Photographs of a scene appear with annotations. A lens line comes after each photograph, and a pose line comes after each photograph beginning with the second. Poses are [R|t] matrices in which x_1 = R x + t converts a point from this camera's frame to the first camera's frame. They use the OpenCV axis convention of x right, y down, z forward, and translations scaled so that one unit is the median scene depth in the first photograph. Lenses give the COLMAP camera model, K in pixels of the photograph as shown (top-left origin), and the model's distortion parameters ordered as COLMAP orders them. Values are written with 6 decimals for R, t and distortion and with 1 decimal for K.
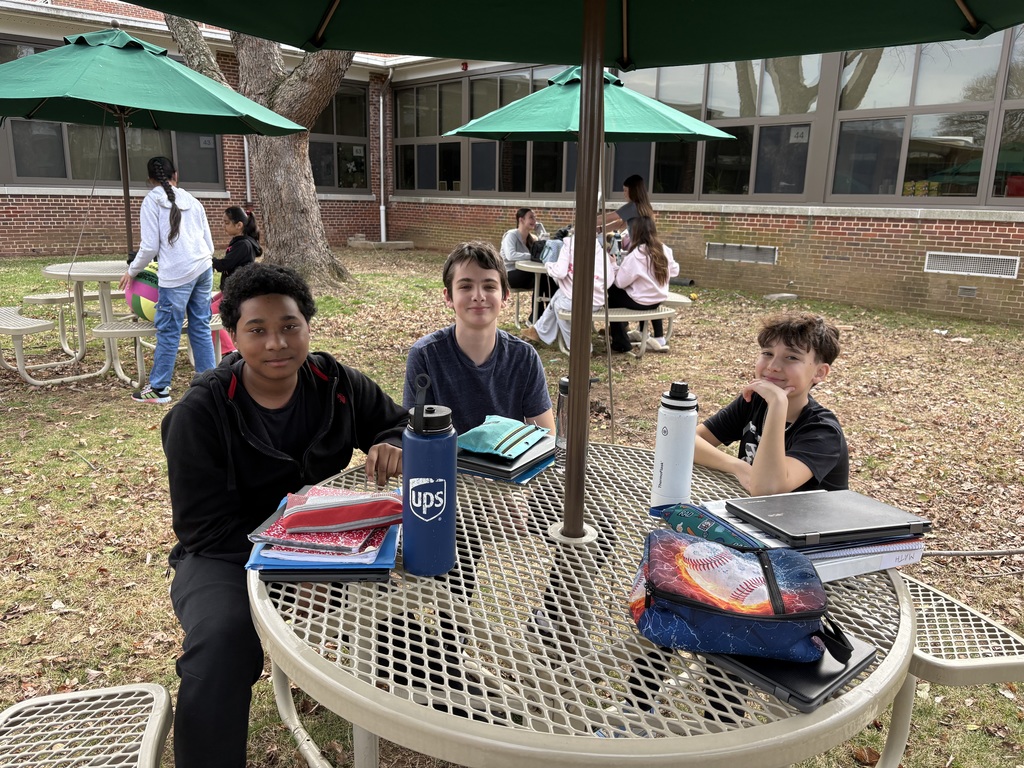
lens RADIAL K [[771.1, 0, 512.2], [0, 771.1, 381.2], [0, 0, 1]] dist [0.025516, -0.017124]
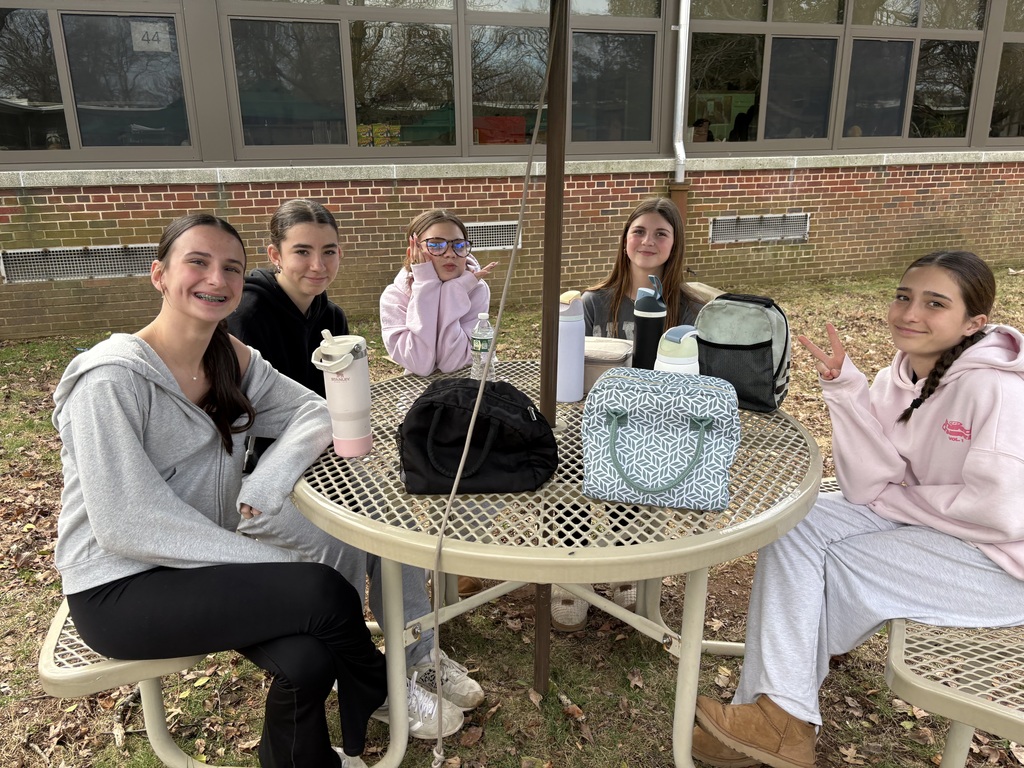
lens RADIAL K [[771.1, 0, 518.4], [0, 771.1, 386.3], [0, 0, 1]] dist [0.025516, -0.017124]
pose [[0.406177, -0.285846, 0.867936, -0.074426], [0.236648, 0.950316, 0.202231, -0.136153], [-0.882620, 0.123254, 0.453642, 0.566876]]
